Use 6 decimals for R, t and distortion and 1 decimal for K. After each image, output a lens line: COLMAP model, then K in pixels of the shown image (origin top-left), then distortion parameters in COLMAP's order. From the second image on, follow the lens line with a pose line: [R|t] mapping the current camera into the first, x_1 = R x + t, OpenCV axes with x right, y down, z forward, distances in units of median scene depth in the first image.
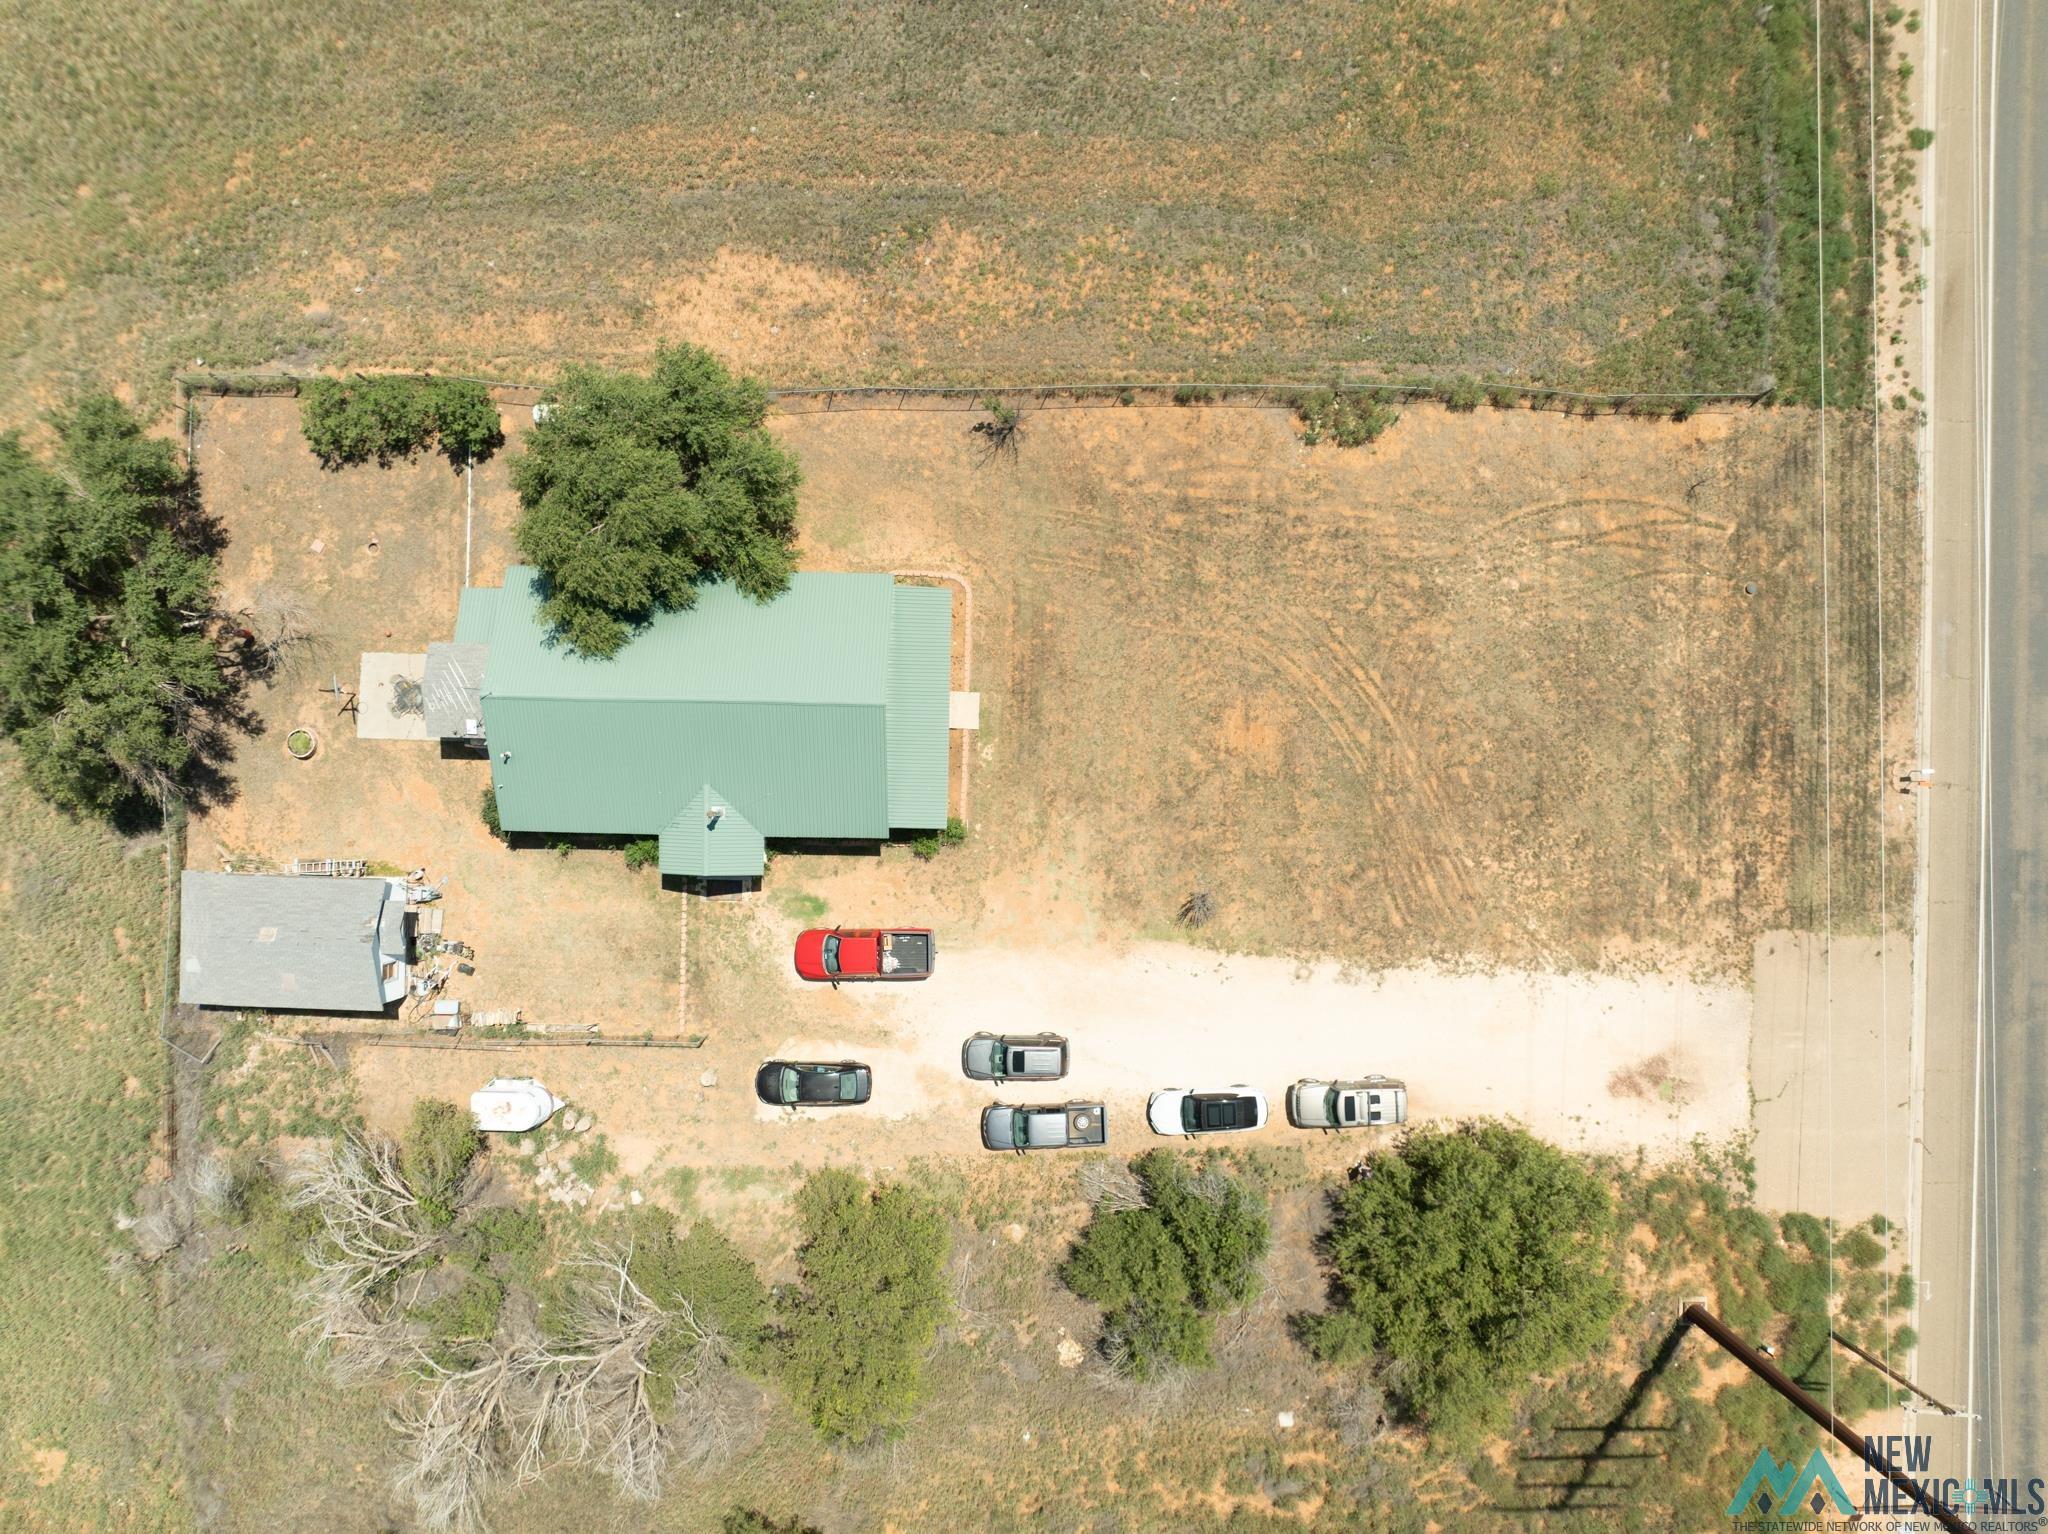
lens RADIAL K [[1434.1, 0, 1037.9], [0, 1434.1, 756.7], [0, 0, 1]] dist [-0.033947, -0.002919]
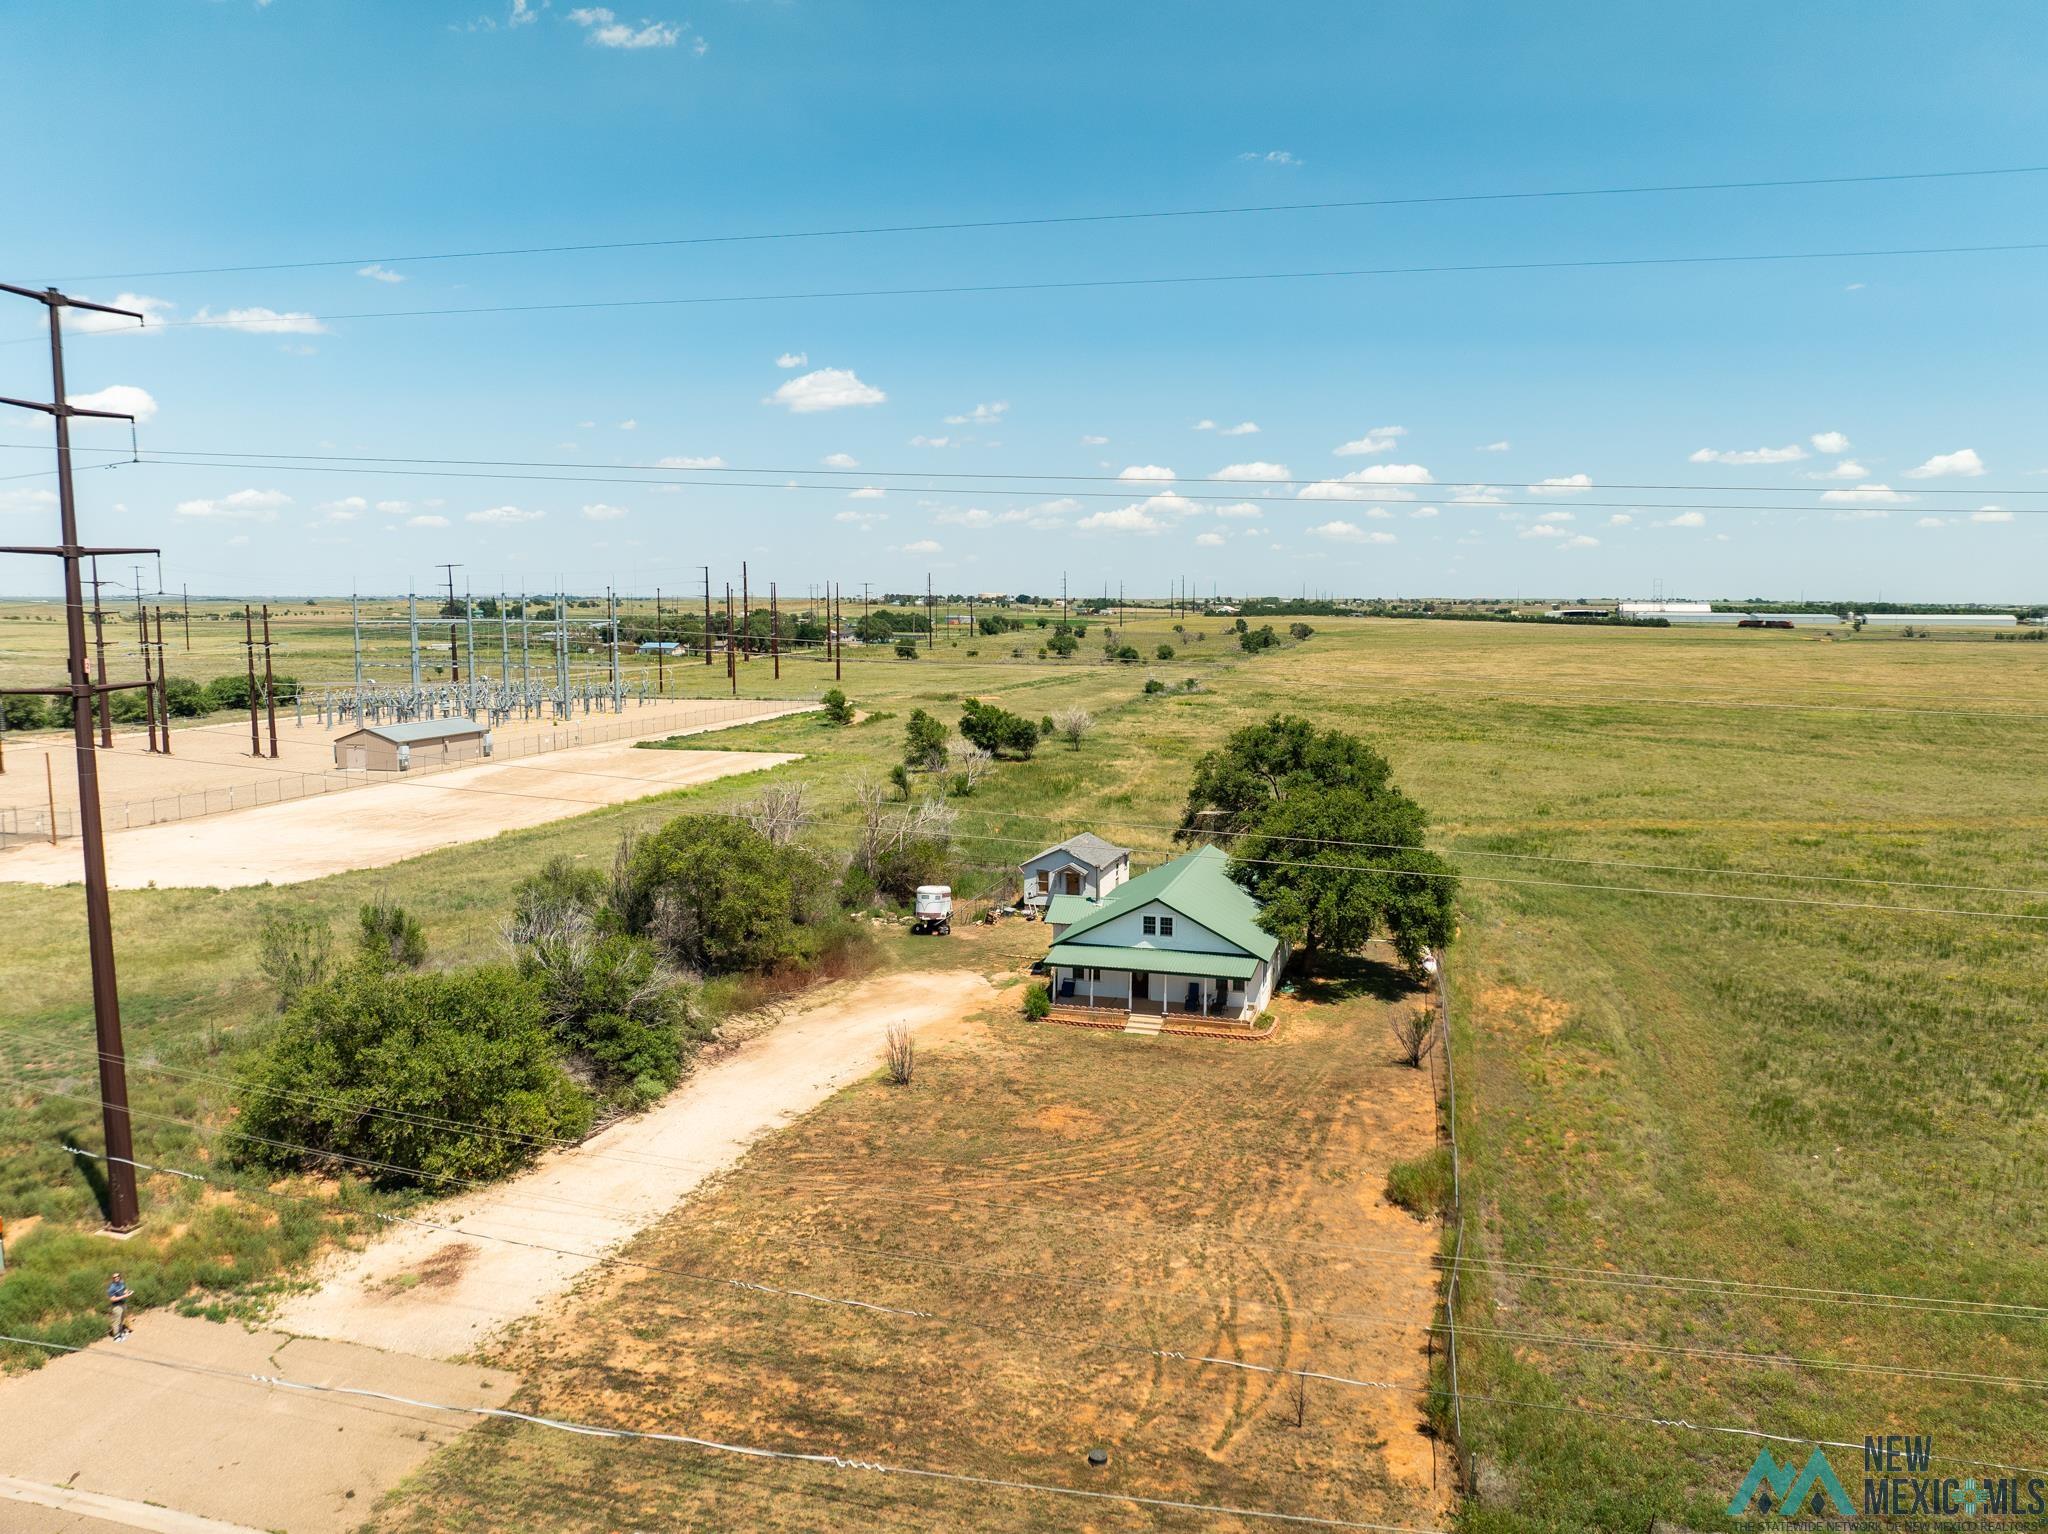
lens RADIAL K [[1460.6, 0, 1038.0], [0, 1460.6, 768.4], [0, 0, 1]] dist [-0.025656, -0.009686]
pose [[-0.253190, 0.105466, -0.961650, 0.980117], [-0.967401, -0.022030, 0.252288, -0.222770], [0.005422, 0.994179, 0.107606, 0.663897]]
